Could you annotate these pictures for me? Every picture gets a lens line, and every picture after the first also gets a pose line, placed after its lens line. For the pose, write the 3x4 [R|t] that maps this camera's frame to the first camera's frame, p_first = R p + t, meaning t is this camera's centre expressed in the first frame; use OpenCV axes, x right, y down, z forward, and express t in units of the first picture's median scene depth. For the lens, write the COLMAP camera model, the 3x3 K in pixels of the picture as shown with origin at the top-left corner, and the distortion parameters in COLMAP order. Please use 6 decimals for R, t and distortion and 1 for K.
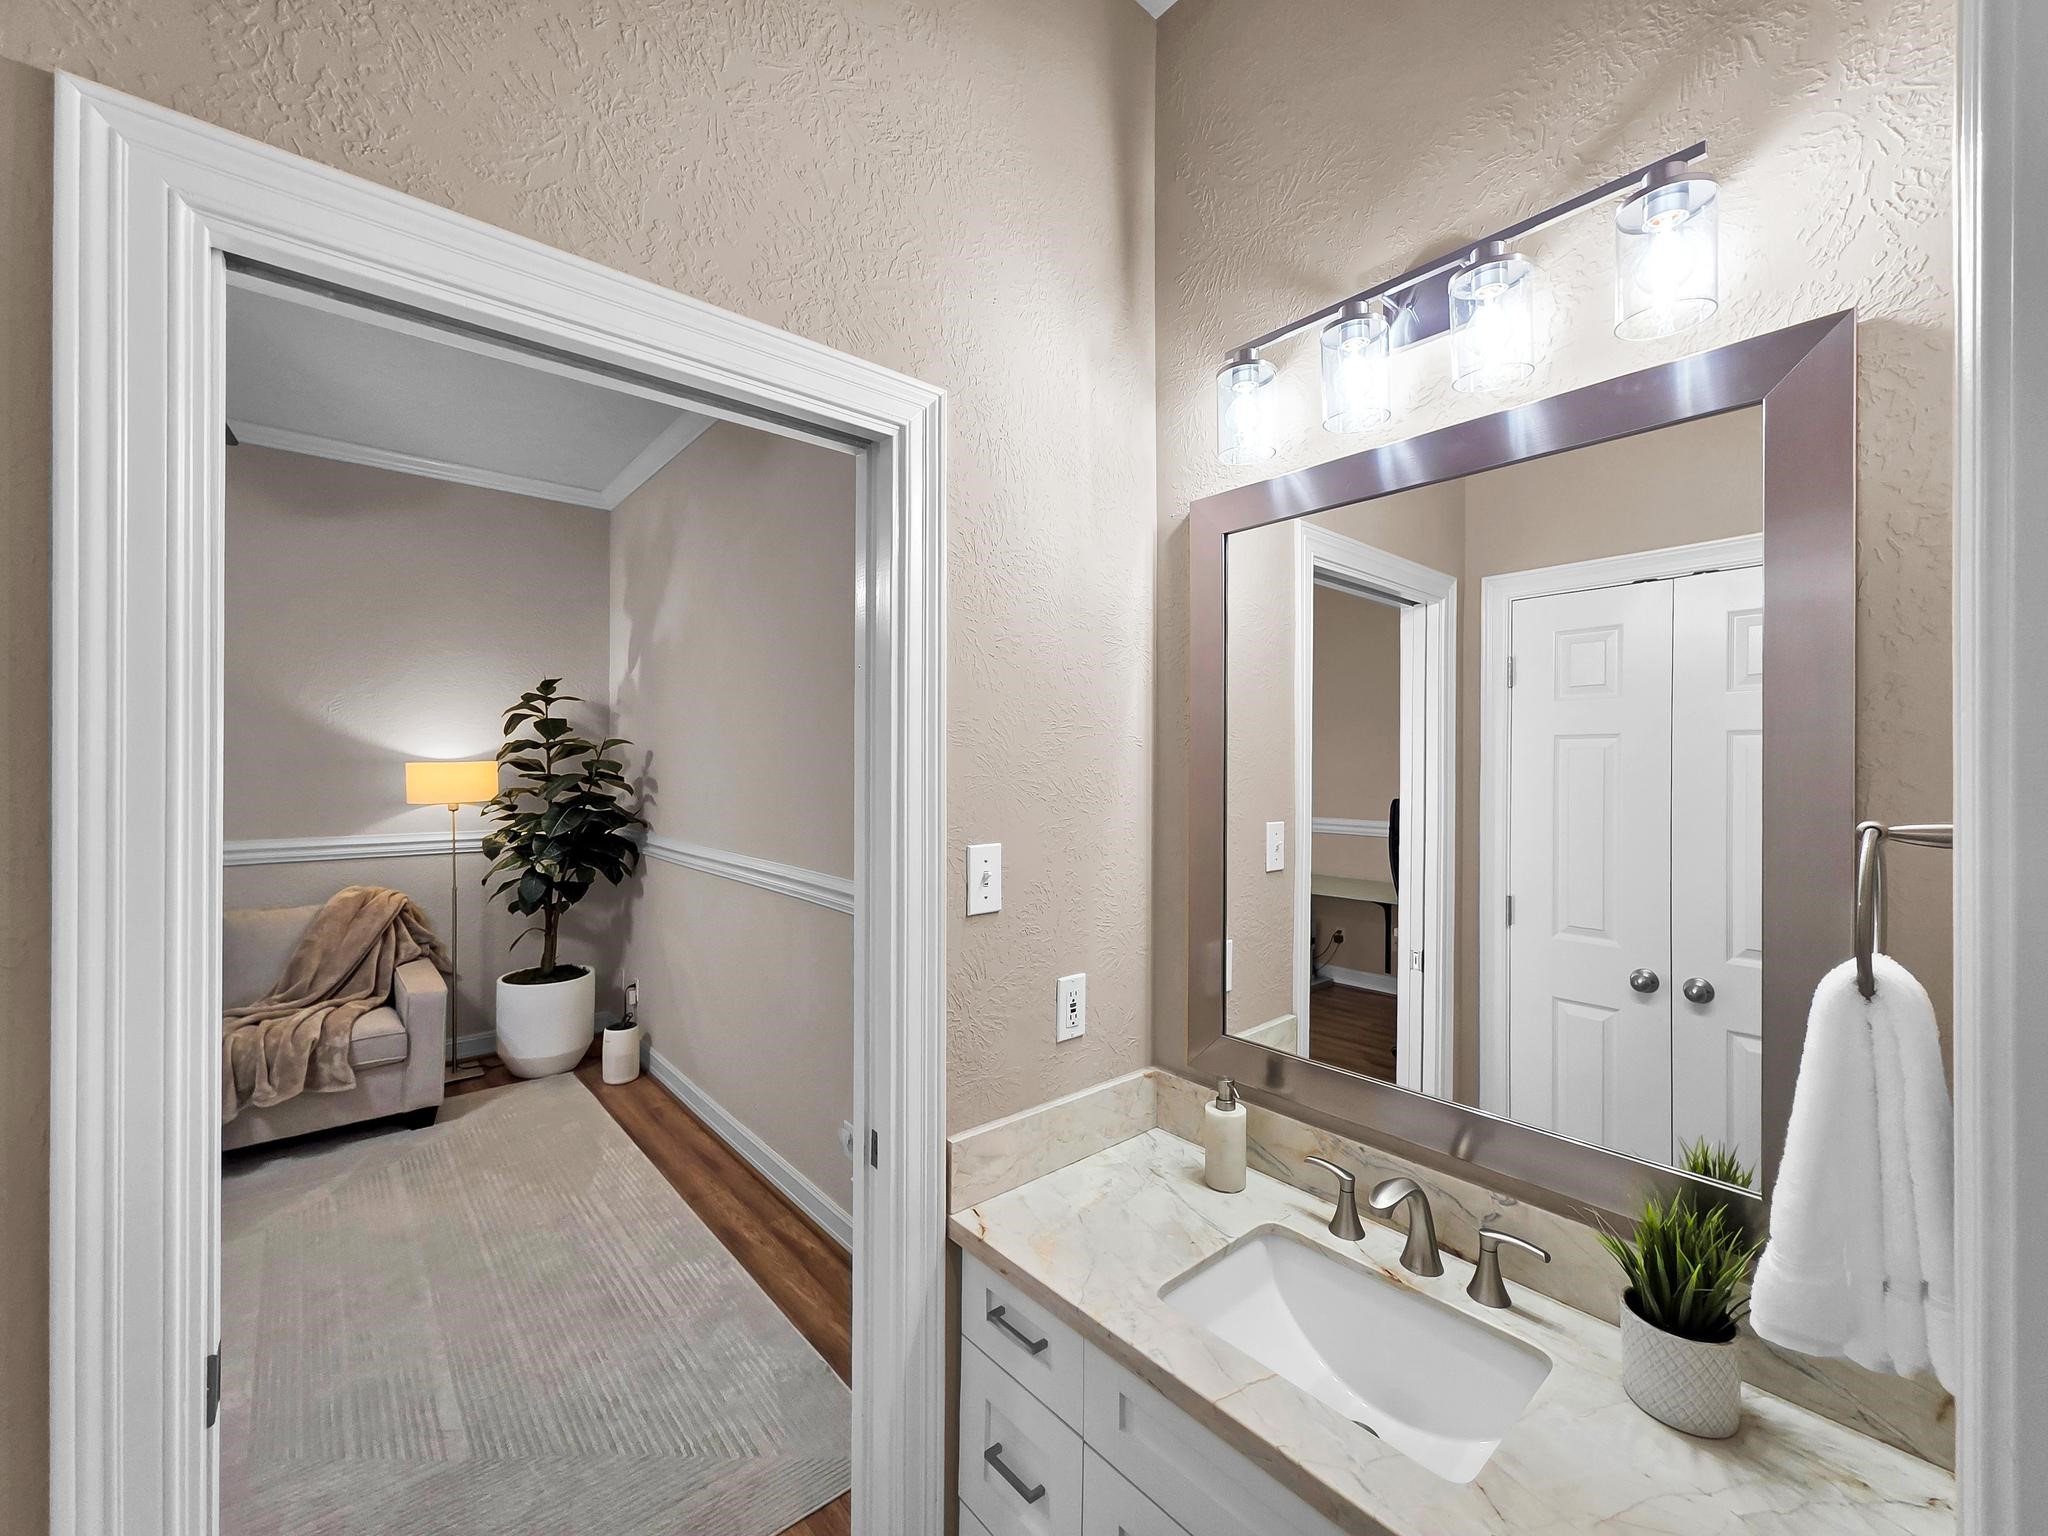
lens RADIAL K [[832.9, 0, 1025.6], [0, 832.9, 763.0], [0, 0, 1]] dist [0.001619, 0.000057]
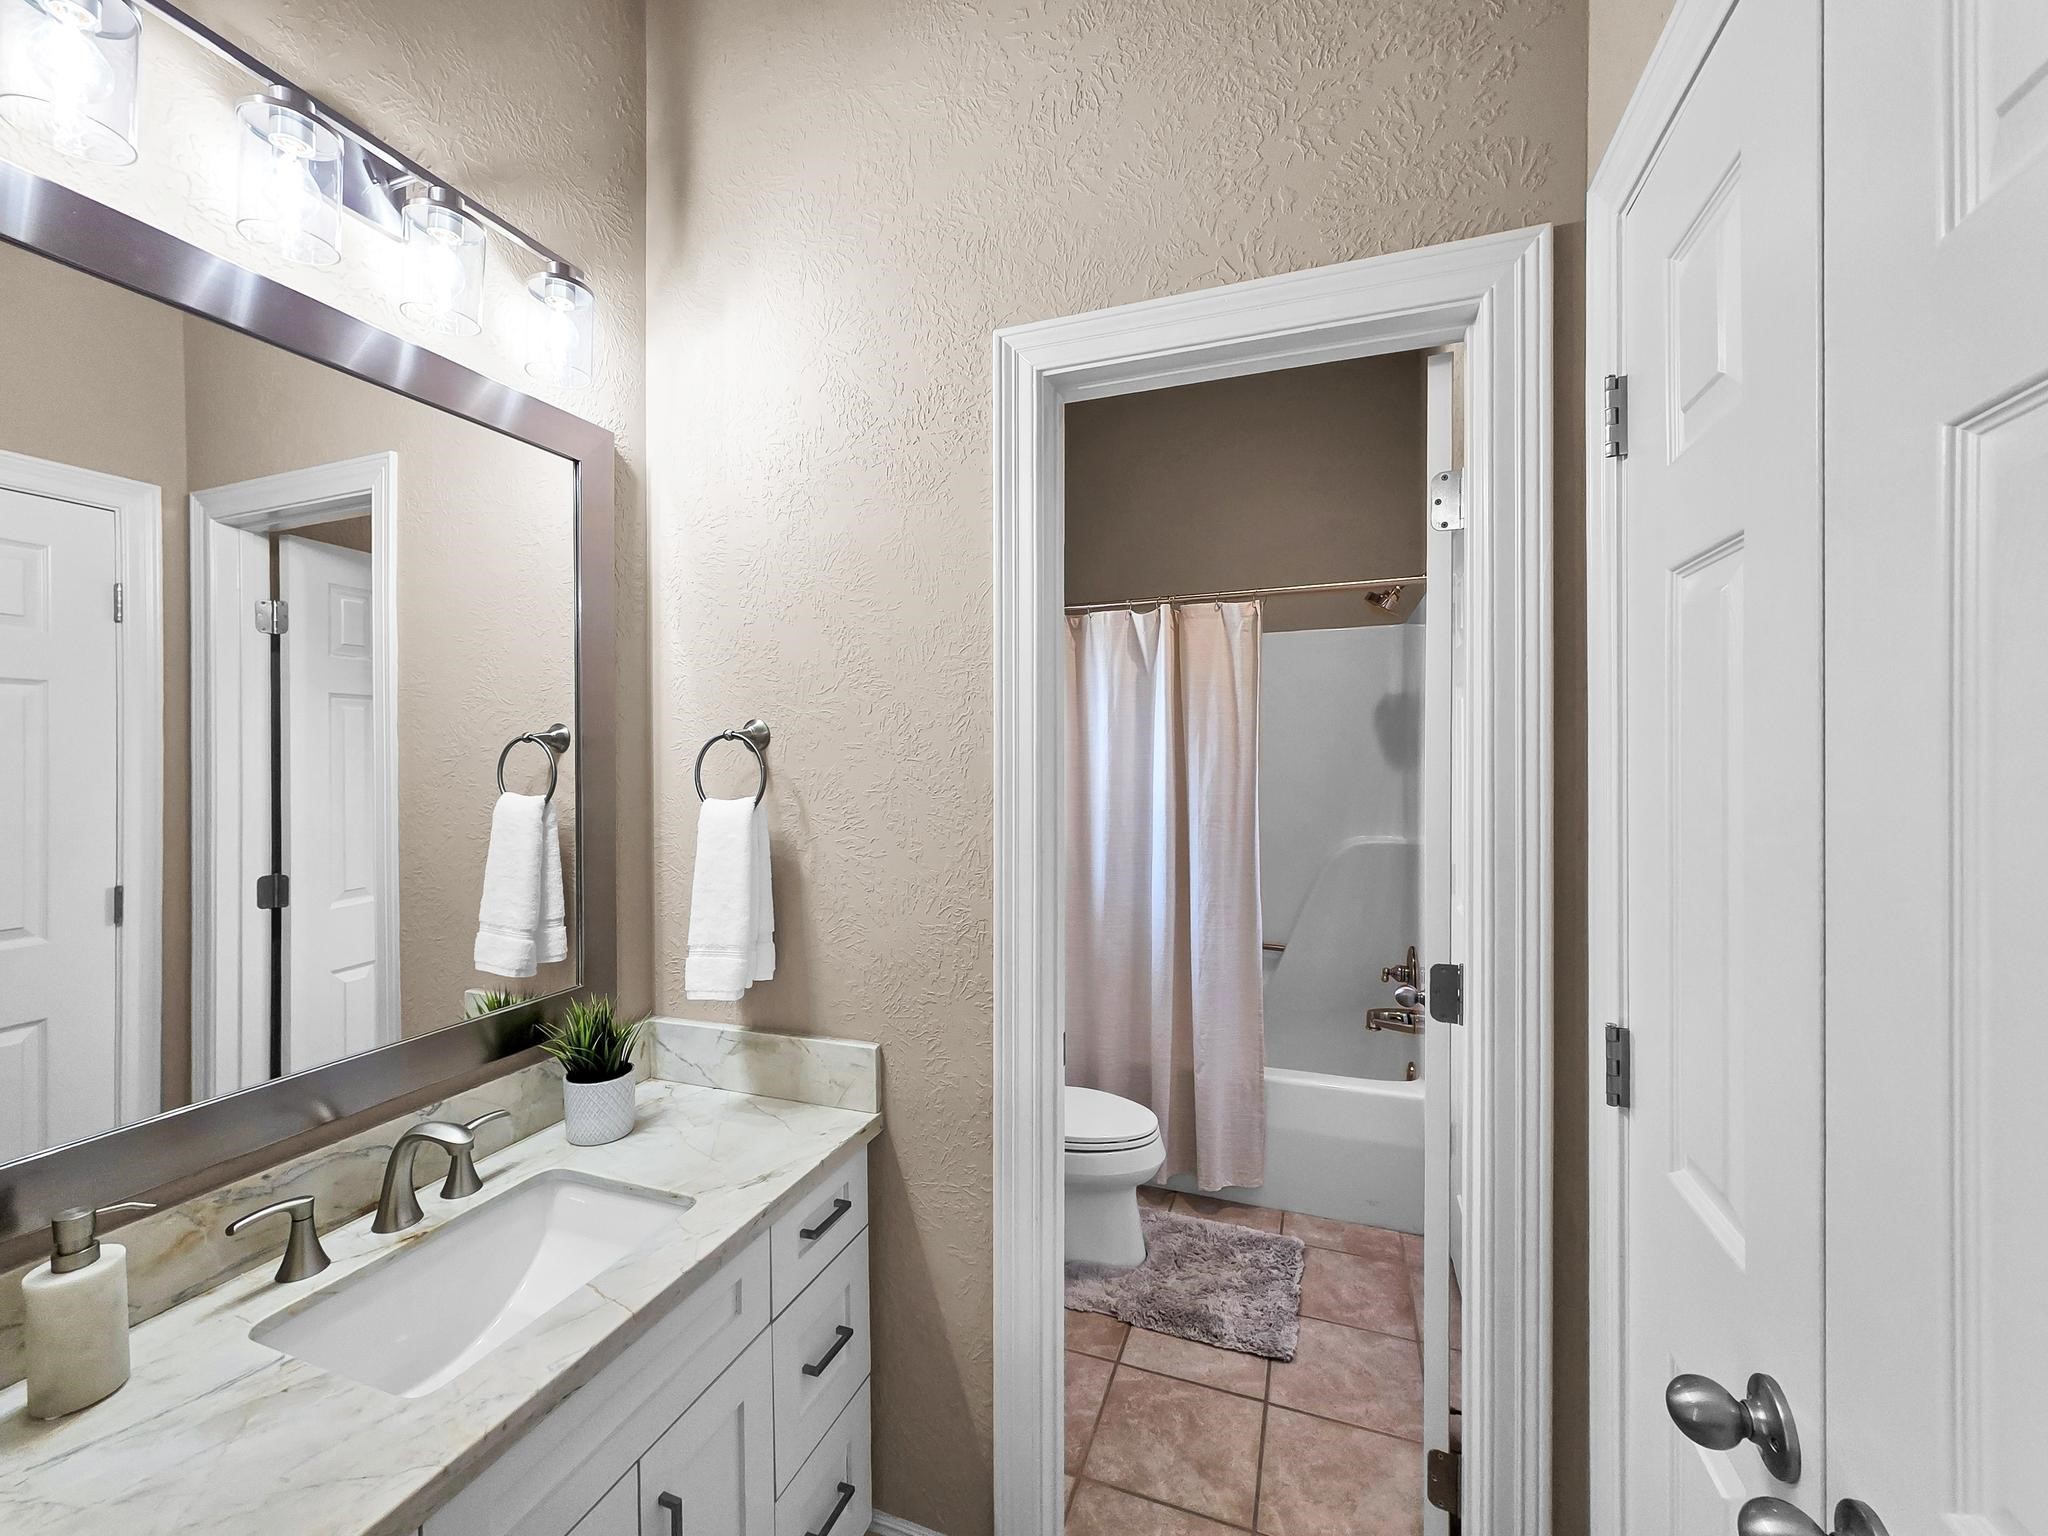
lens RADIAL K [[832.9, 0, 1025.6], [0, 832.9, 763.0], [0, 0, 1]] dist [0.001619, 0.000057]
pose [[-0.500557, -0.008449, 0.865662, -0.691532], [-0.000309, 0.999954, 0.009582, 0.080815], [-0.865704, 0.004529, -0.500537, 0.871175]]
